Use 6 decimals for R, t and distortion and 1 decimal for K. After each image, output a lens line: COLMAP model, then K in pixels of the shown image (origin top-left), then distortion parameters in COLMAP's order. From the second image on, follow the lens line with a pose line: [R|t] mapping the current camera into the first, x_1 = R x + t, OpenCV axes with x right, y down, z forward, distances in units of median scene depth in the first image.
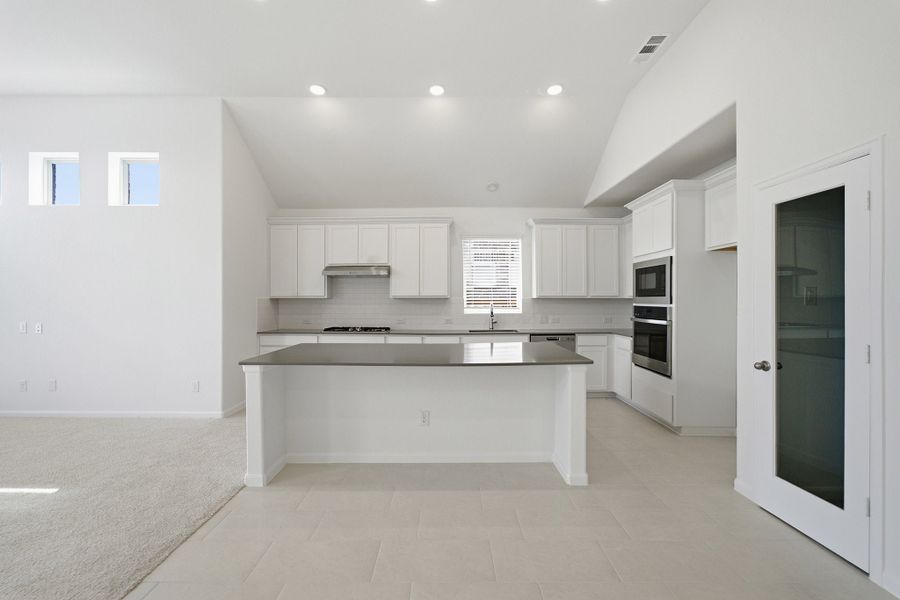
lens RADIAL K [[380.1, 0, 450.0], [0, 380.1, 300.0], [0, 0, 1]] dist [0.001442, 0.000488]
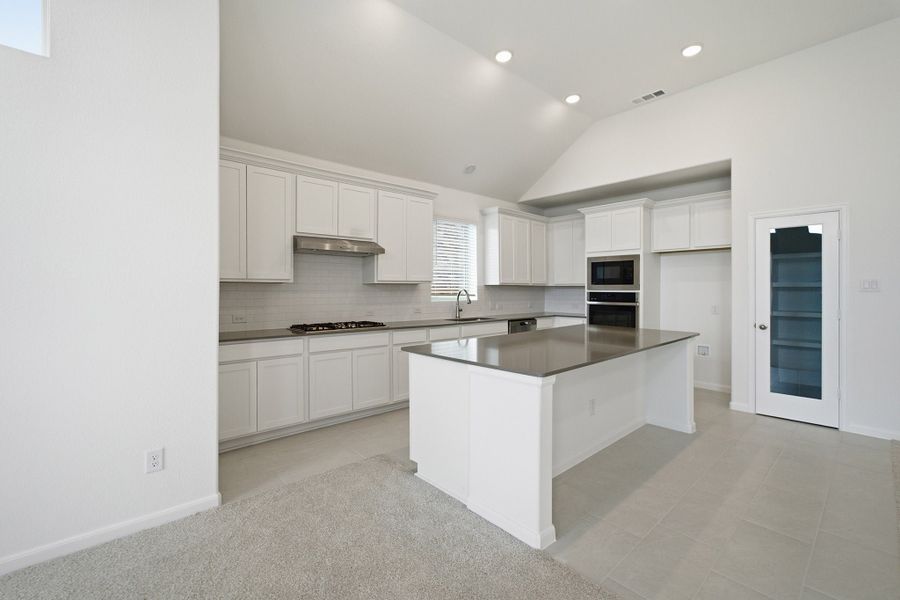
lens RADIAL K [[400.3, 0, 444.8], [0, 400.3, 289.6], [0, 0, 1]] dist [0.002429, 0.000339]
pose [[0.733211, 0.001209, 0.680001, -0.648128], [-0.001985, 0.999998, 0.000363, 0.007445], [-0.679999, -0.001616, 0.733211, 0.322630]]
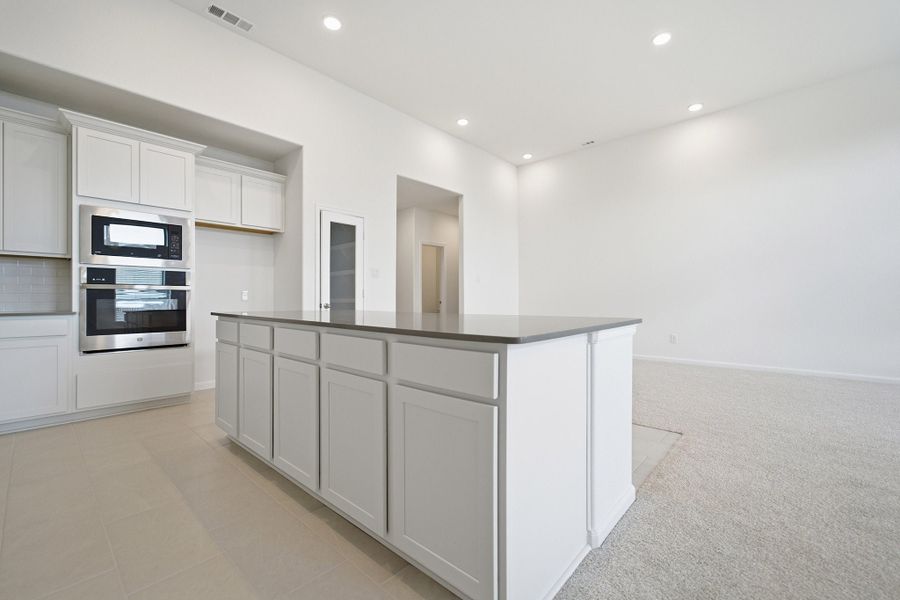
lens RADIAL K [[380.1, 0, 450.0], [0, 380.1, 300.0], [0, 0, 1]] dist [0.001442, 0.000488]
pose [[-0.739724, -0.002684, 0.672905, -0.422013], [0.000176, 0.999991, 0.004182, 0.063739], [-0.672910, 0.003212, -0.739717, 0.934666]]
